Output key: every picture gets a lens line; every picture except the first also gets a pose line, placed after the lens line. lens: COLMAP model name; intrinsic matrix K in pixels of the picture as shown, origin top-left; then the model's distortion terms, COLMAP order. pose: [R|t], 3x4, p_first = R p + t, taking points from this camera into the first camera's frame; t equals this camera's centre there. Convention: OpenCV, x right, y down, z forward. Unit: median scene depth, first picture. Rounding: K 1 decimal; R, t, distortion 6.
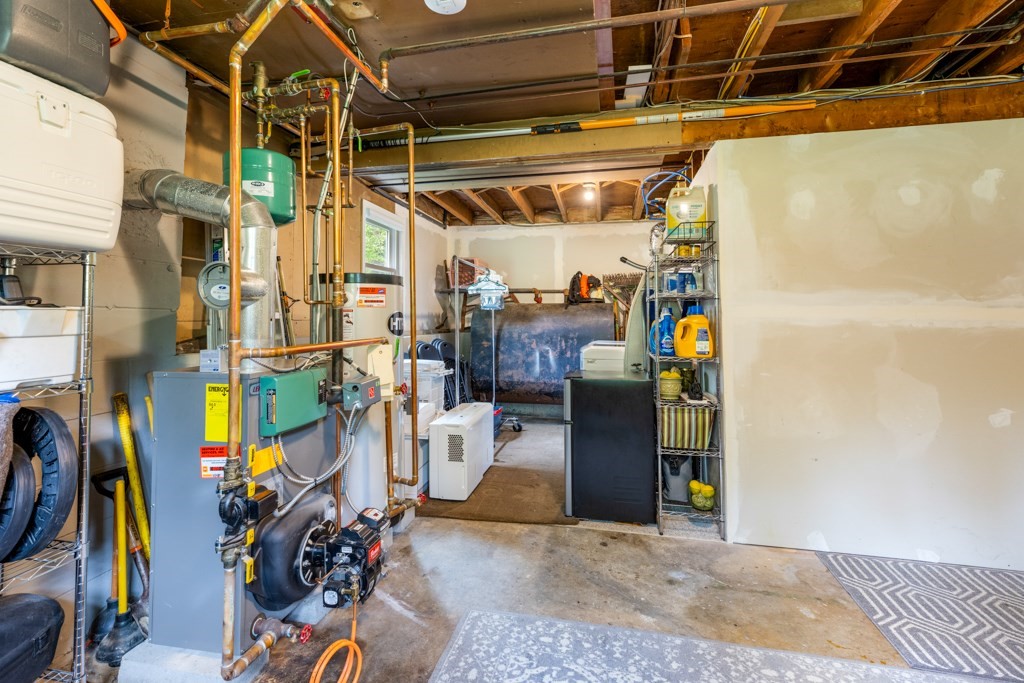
lens RADIAL K [[459.1, 0, 512.3], [0, 459.1, 331.4], [0, 0, 1]] dist [-0.000594, -0.000360]
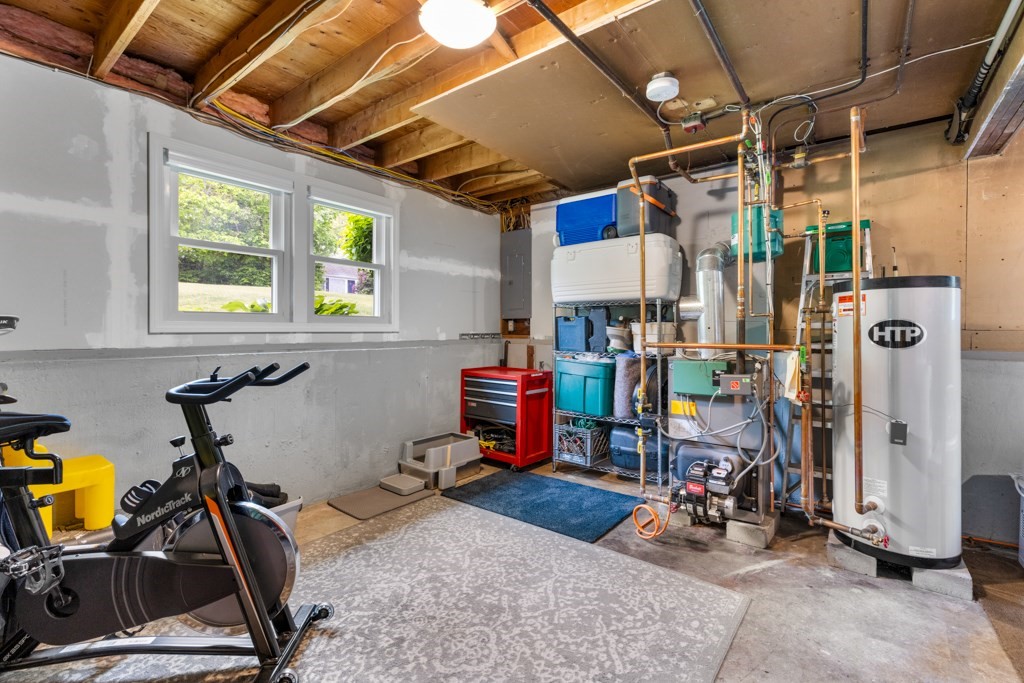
lens RADIAL K [[459.1, 0, 512.3], [0, 459.1, 331.4], [0, 0, 1]] dist [-0.000594, -0.000360]
pose [[-0.426476, 0.005629, -0.904481, 1.068127], [-0.025749, 0.999500, 0.018361, -0.023520], [0.904132, 0.031121, -0.426118, 0.899283]]
